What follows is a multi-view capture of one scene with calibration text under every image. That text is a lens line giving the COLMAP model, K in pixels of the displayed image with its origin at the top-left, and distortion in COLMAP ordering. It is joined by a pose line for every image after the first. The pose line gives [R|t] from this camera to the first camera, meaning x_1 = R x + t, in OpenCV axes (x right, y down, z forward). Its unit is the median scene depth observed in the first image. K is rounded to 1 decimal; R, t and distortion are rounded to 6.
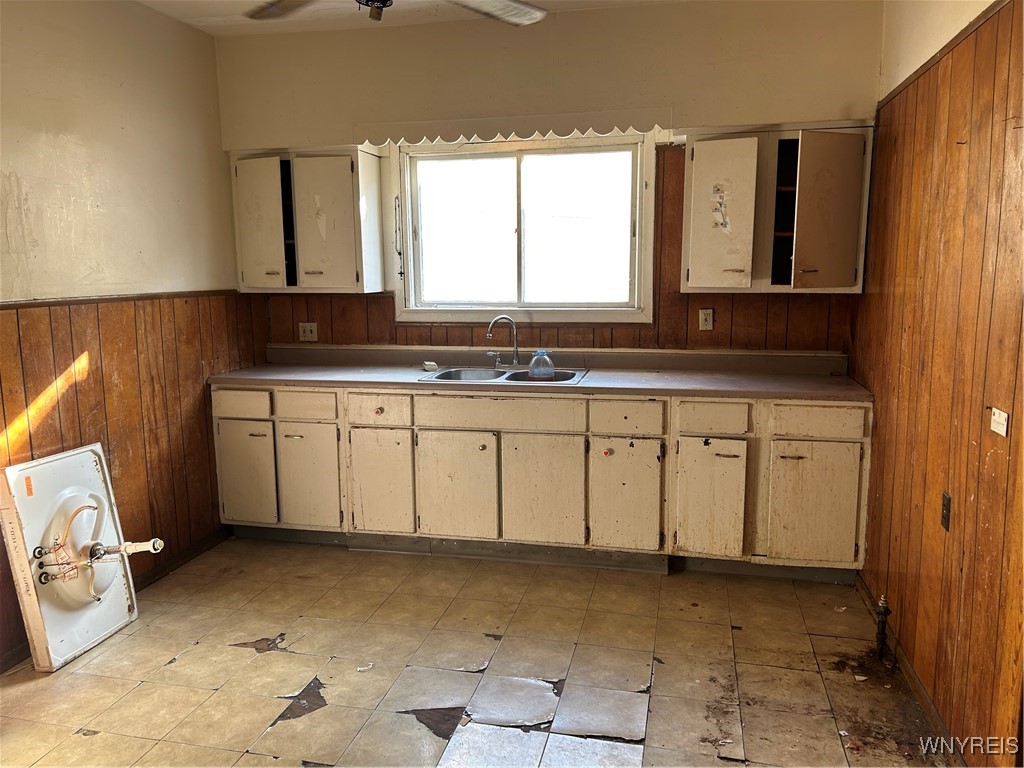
lens RADIAL K [[774.8, 0, 512.0], [0, 774.8, 384.0], [0, 0, 1]] dist [0.038725, -0.005157]
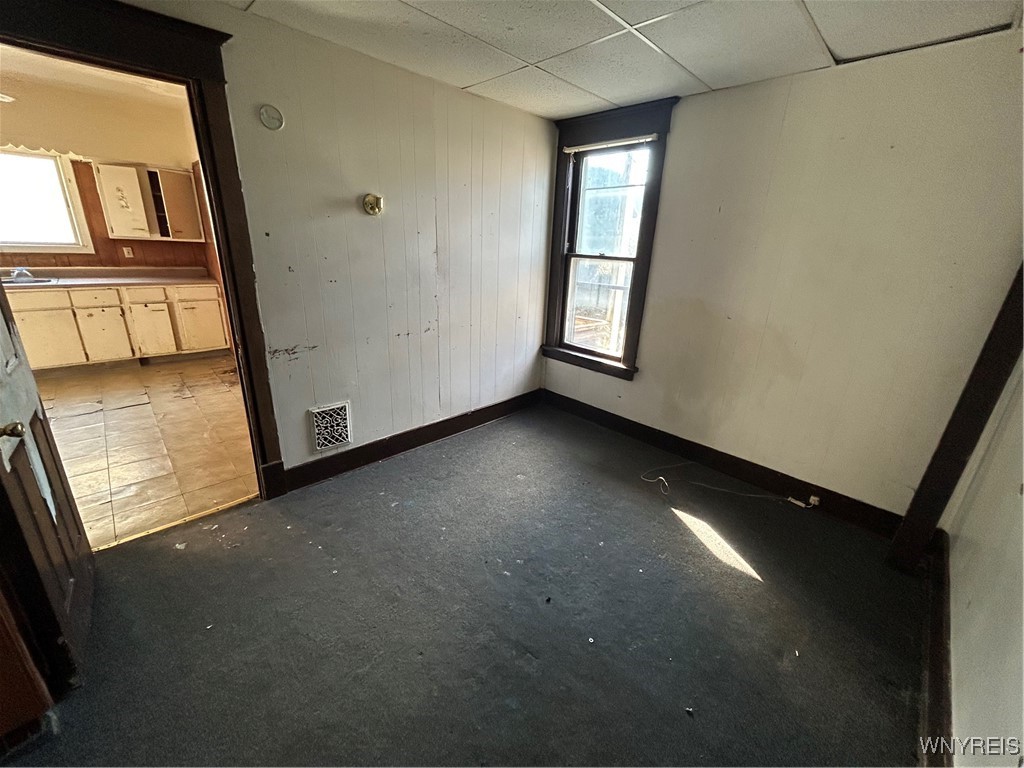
lens RADIAL K [[410.1, 0, 512.0], [0, 410.1, 384.0], [0, 0, 1]] dist [0.018353, -0.008680]
pose [[0.543525, -0.238795, 0.804709, -0.207430], [0.070768, 0.968303, 0.239543, 0.080668], [-0.836404, -0.073250, 0.543196, -0.612474]]
